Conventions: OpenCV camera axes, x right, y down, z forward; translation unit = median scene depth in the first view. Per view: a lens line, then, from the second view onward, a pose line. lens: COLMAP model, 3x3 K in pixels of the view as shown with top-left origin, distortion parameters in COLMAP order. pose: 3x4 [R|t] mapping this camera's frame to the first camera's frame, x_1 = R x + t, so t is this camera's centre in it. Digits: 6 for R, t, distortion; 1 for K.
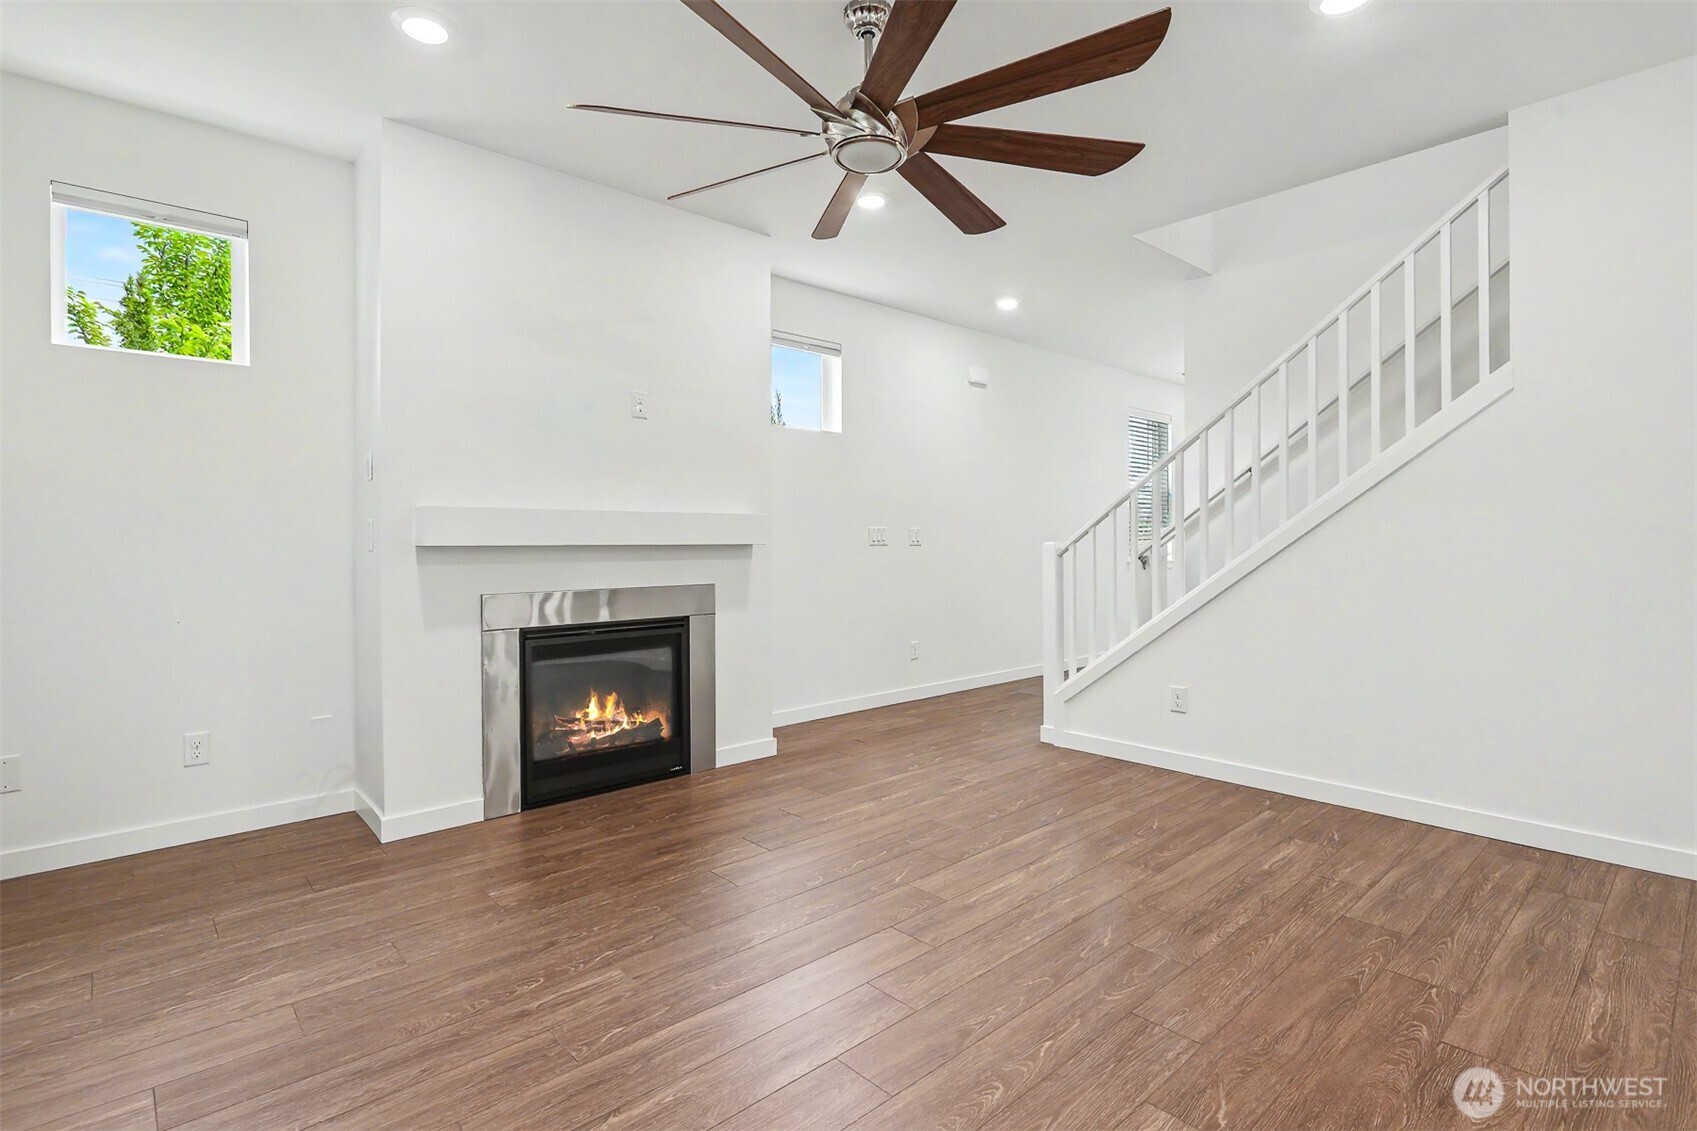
lens RADIAL K [[821.1, 0, 849.9], [0, 821.1, 554.5], [0, 0, 1]] dist [-0.002298, -0.000343]
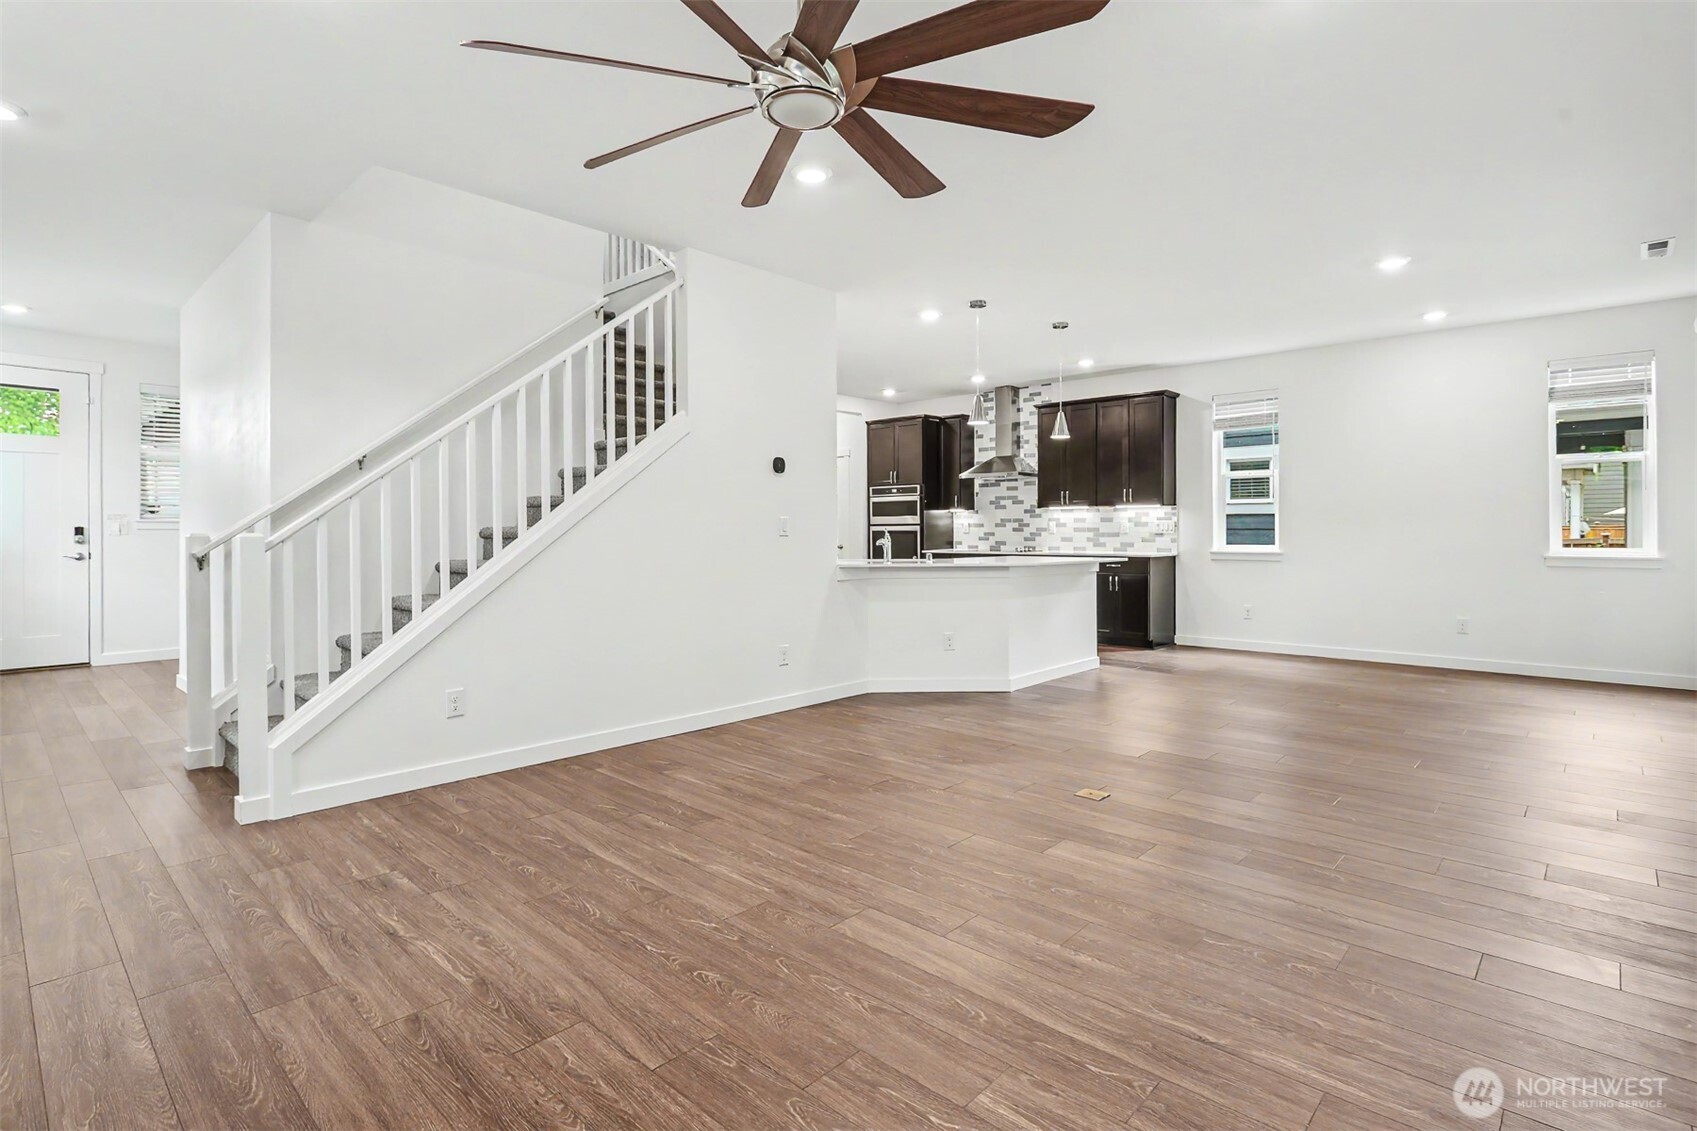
lens RADIAL K [[821.1, 0, 847.3], [0, 821.1, 547.5], [0, 0, 1]] dist [-0.002298, -0.000343]
pose [[-0.090223, -0.006574, 0.995900, -0.741217], [0.012459, 0.999893, 0.007729, 0.002843], [-0.995844, 0.013105, -0.090131, 0.869852]]
